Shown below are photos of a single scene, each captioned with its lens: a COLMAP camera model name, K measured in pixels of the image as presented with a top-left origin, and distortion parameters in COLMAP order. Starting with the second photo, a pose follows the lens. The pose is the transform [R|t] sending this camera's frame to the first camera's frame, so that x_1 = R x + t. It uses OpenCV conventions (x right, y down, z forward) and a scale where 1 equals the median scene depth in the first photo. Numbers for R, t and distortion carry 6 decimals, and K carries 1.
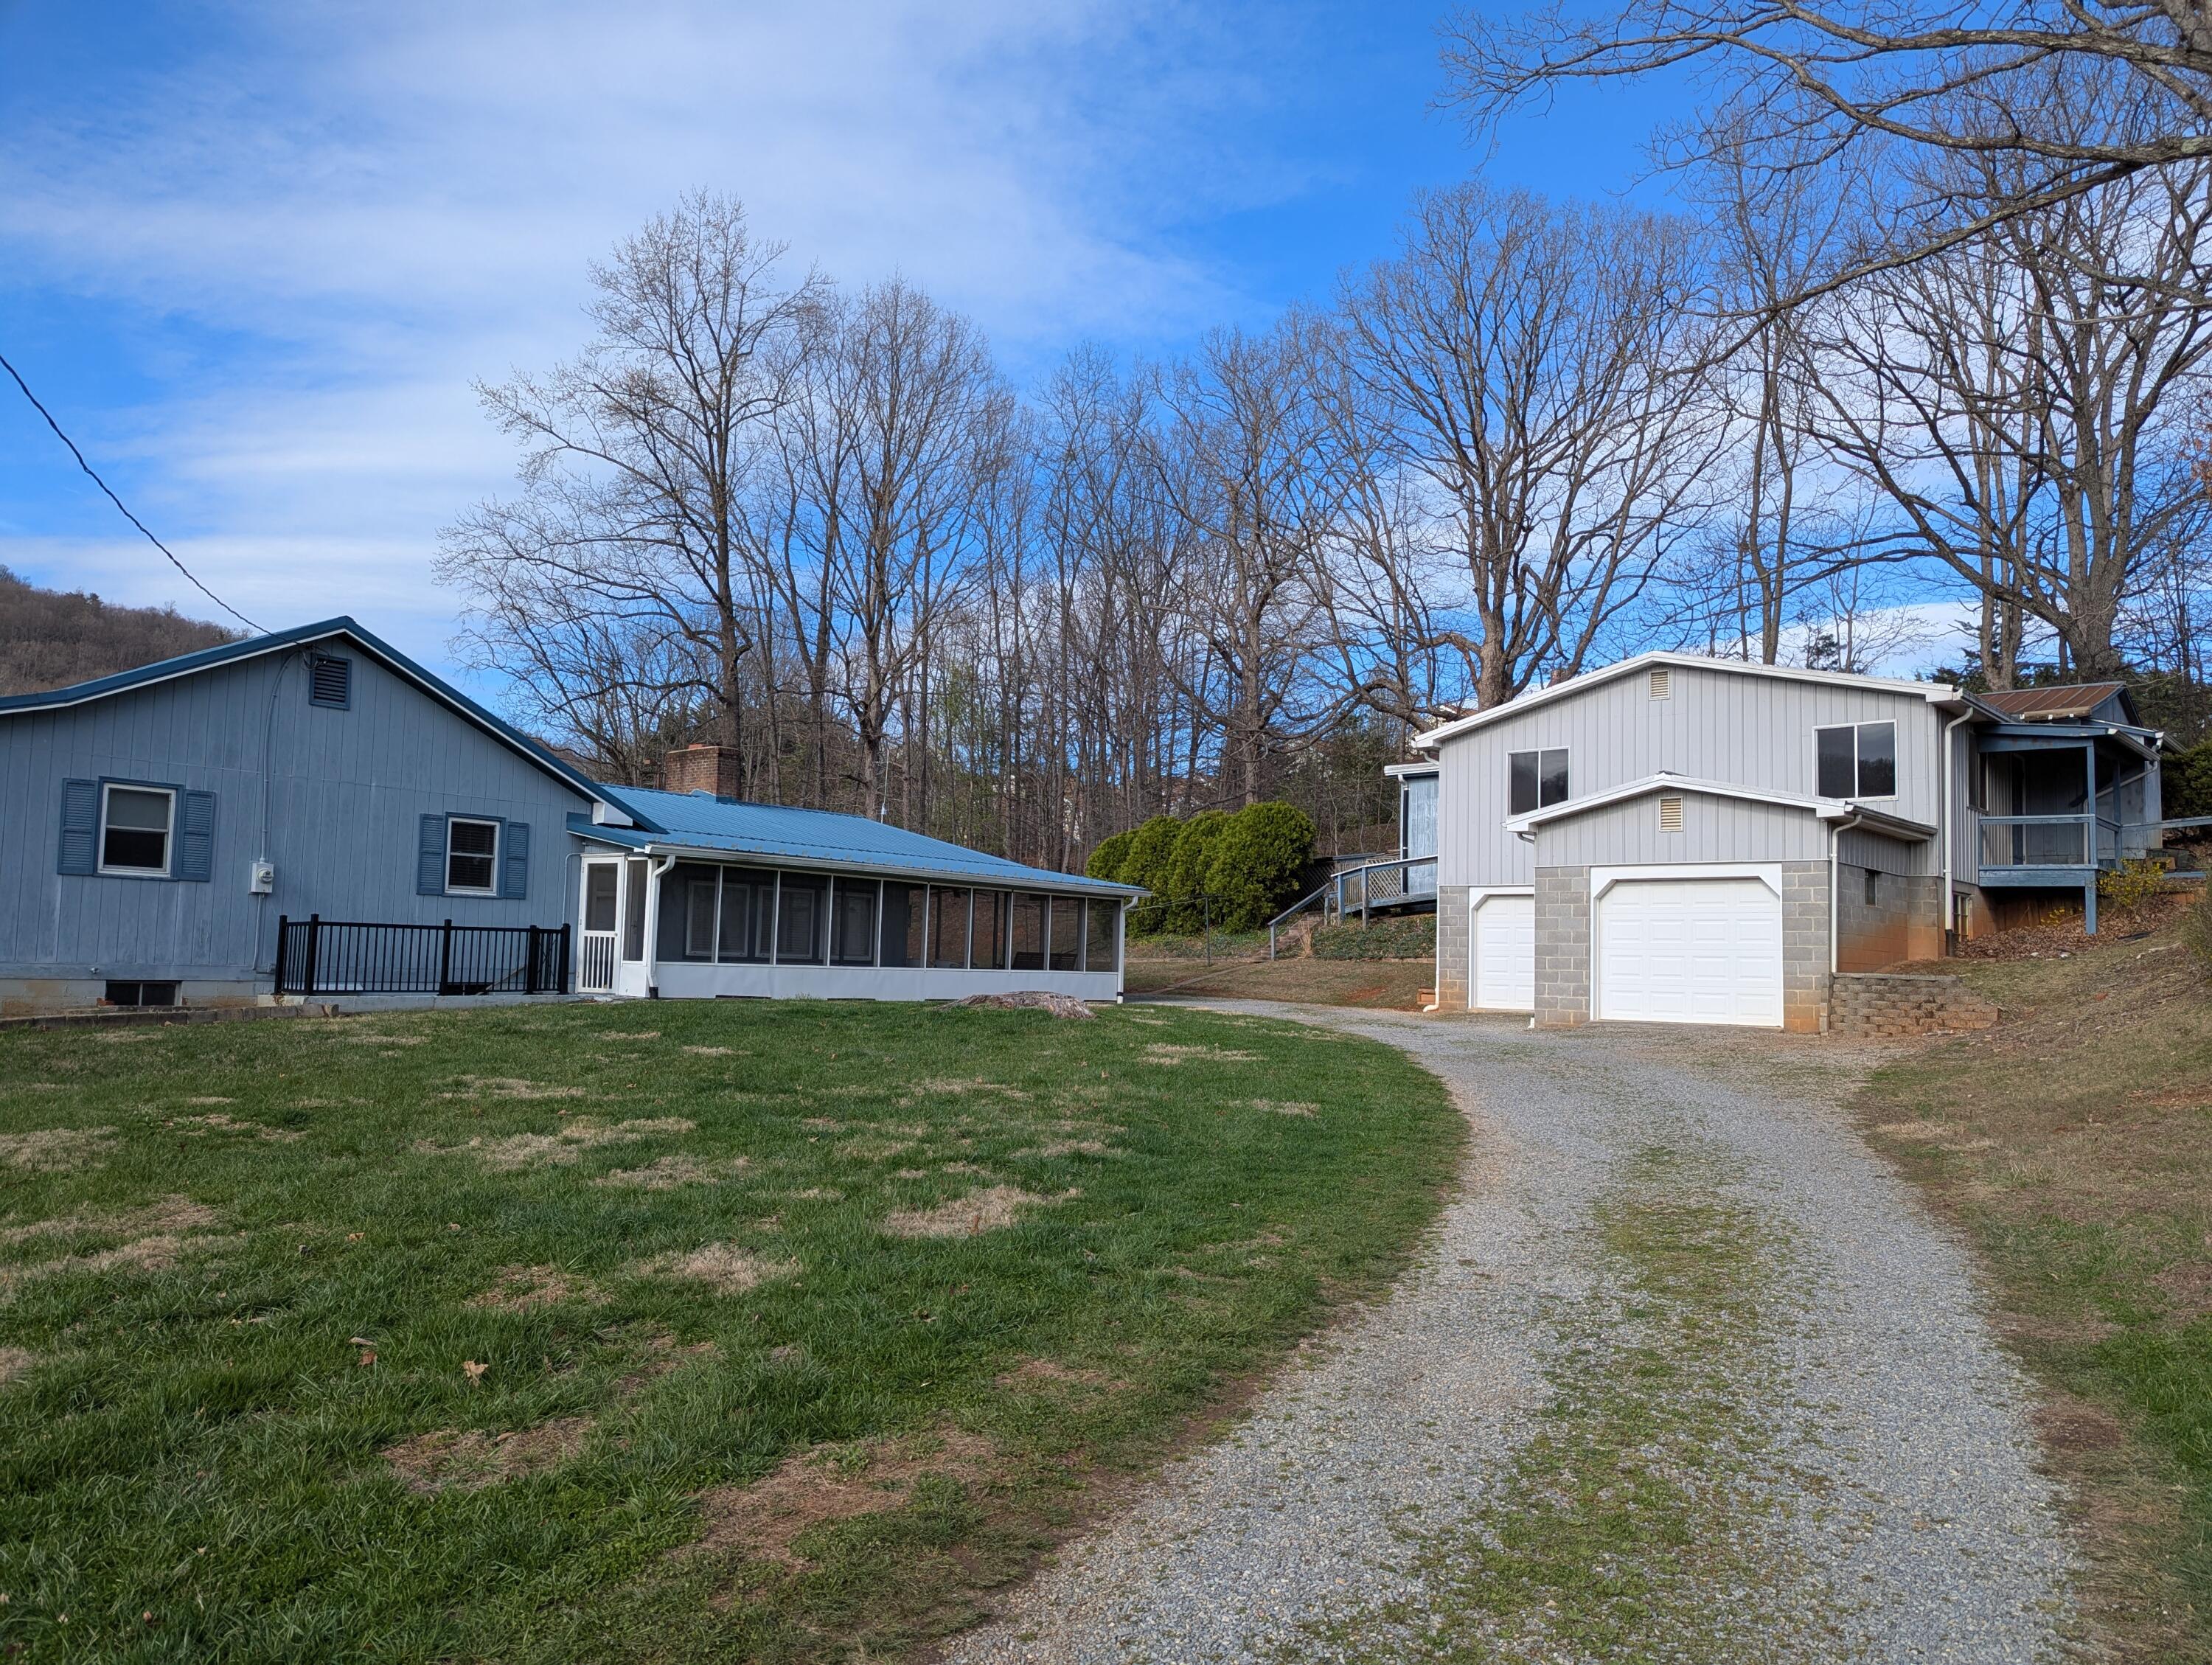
lens RADIAL K [[1546.5, 0, 1118.1], [0, 1546.5, 841.6], [0, 0, 1]] dist [0.047448, -0.035937]
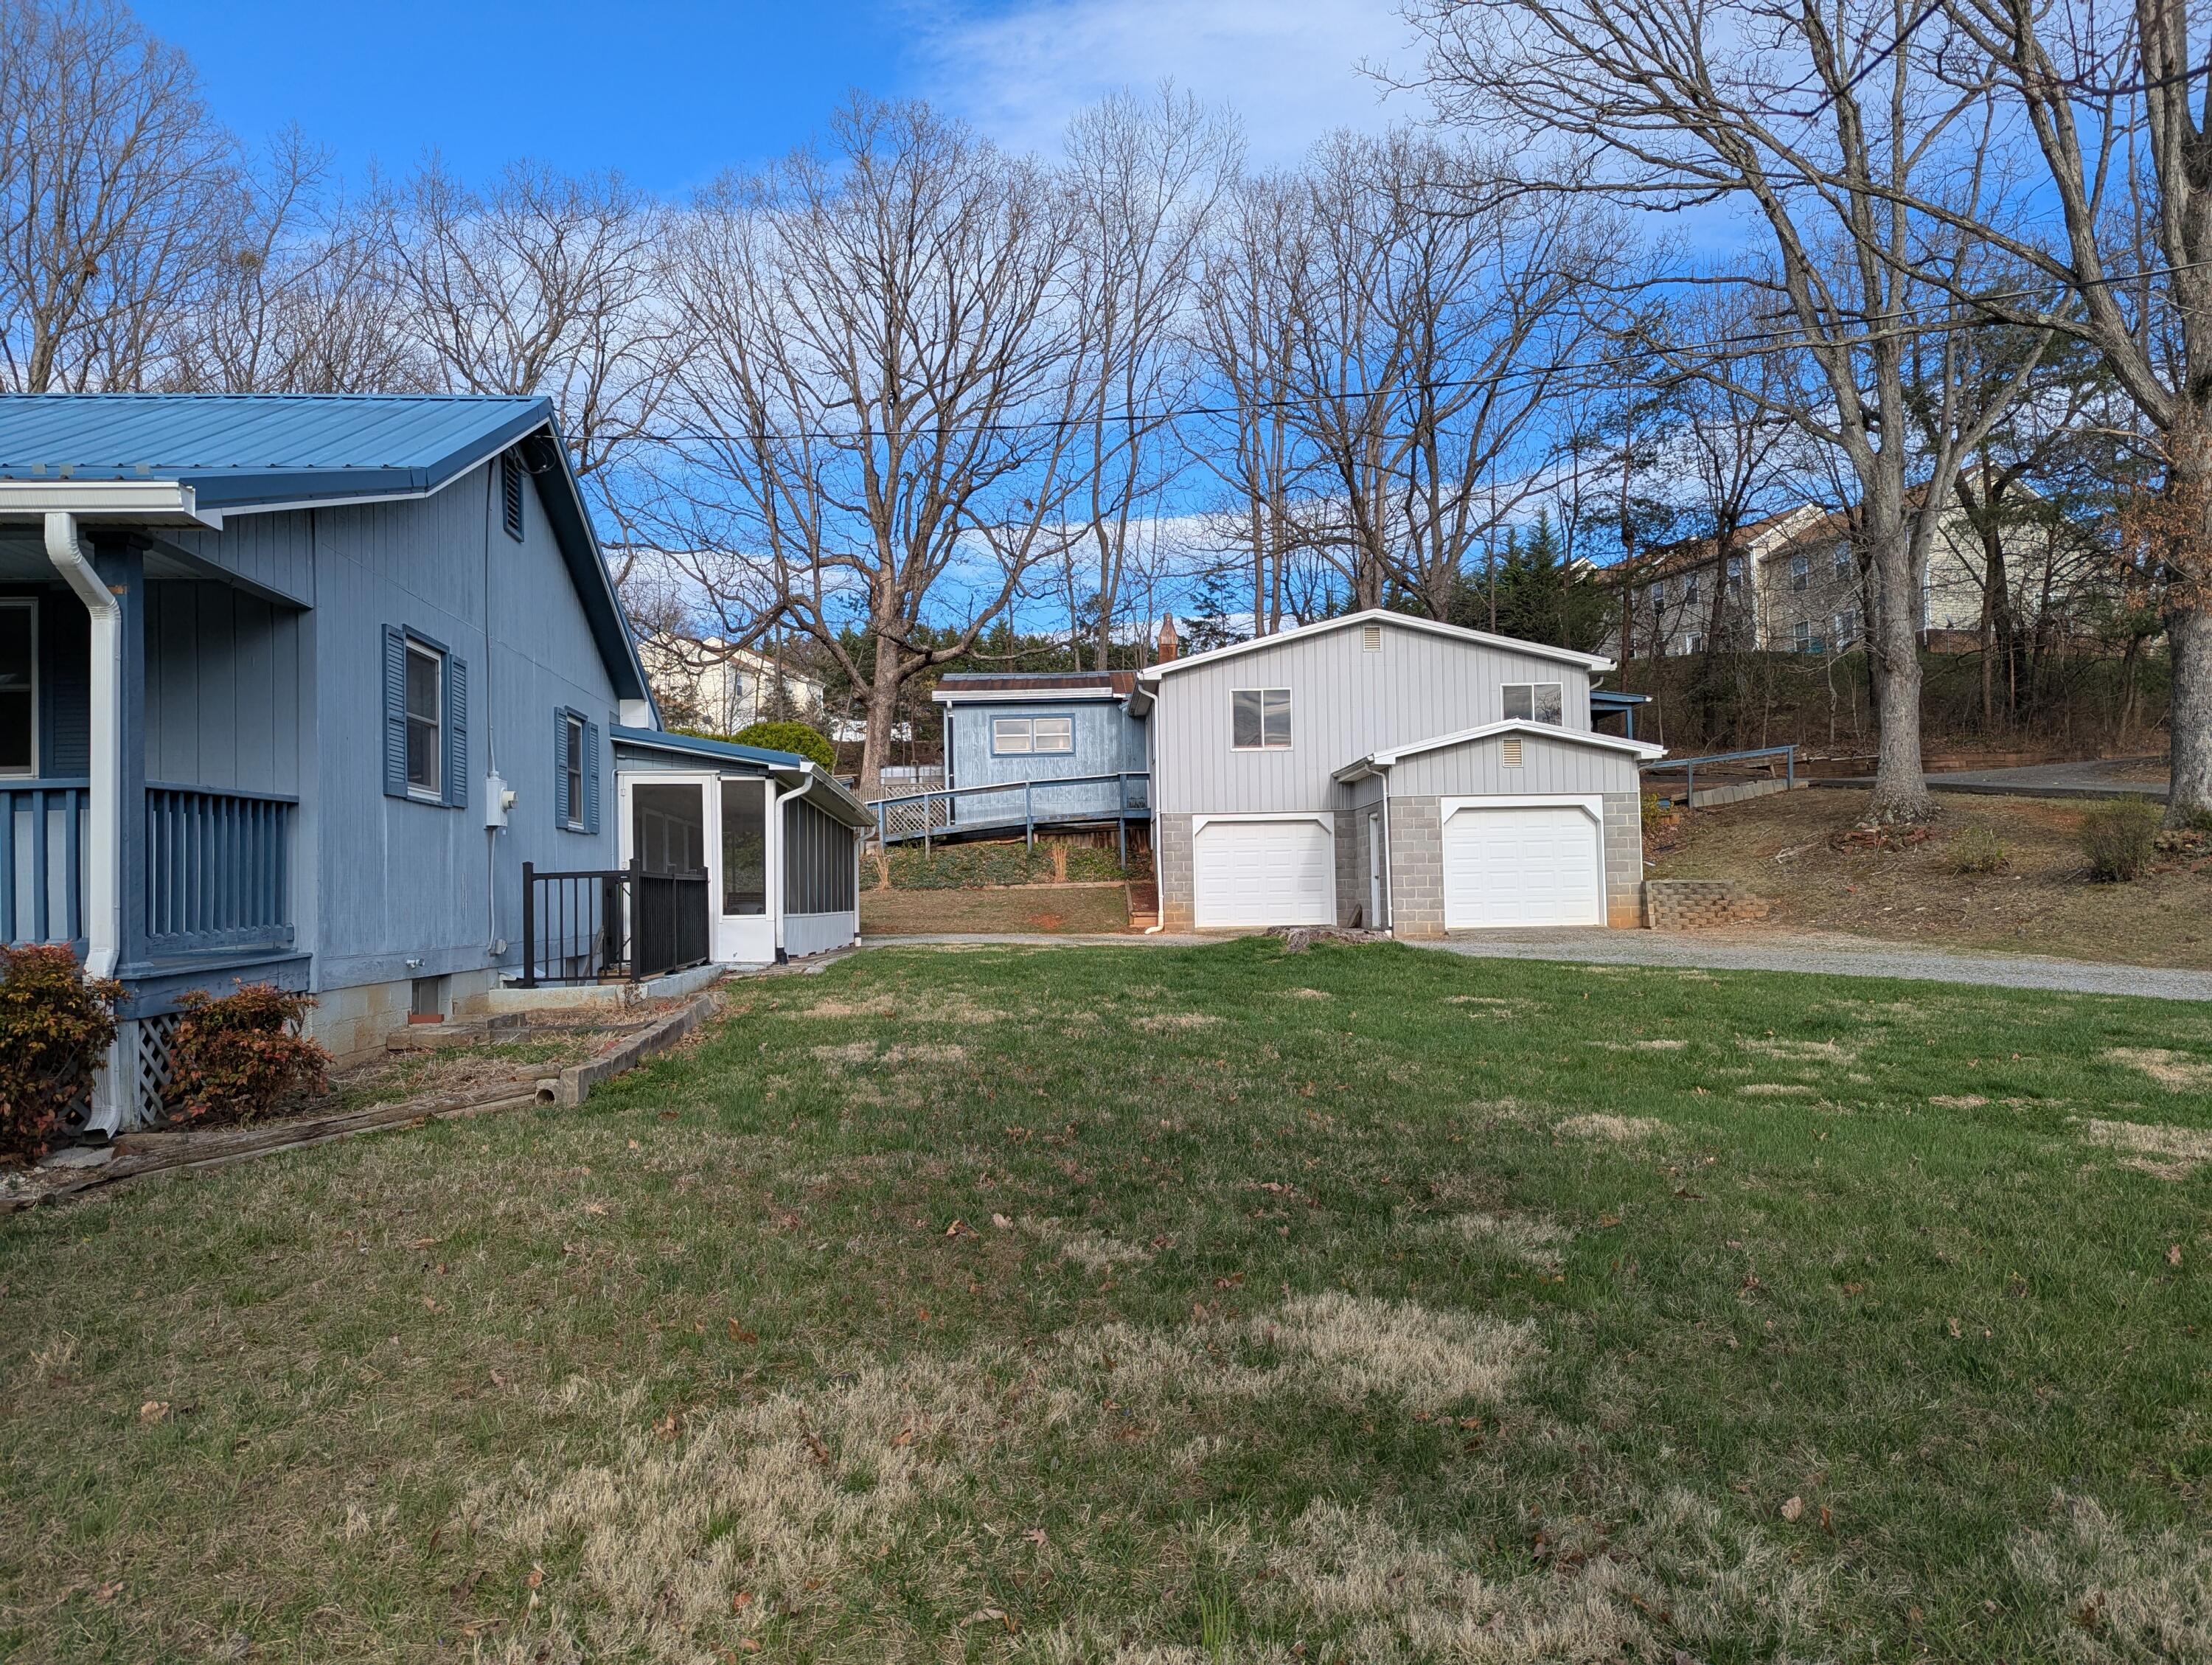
lens RADIAL K [[1546.5, 0, 1118.1], [0, 1546.5, 841.6], [0, 0, 1]] dist [0.047448, -0.035937]
pose [[0.741726, -0.013736, 0.670562, -0.607500], [-0.017369, 0.999062, 0.039677, 0.007869], [-0.670478, -0.041076, 0.740791, 0.295365]]
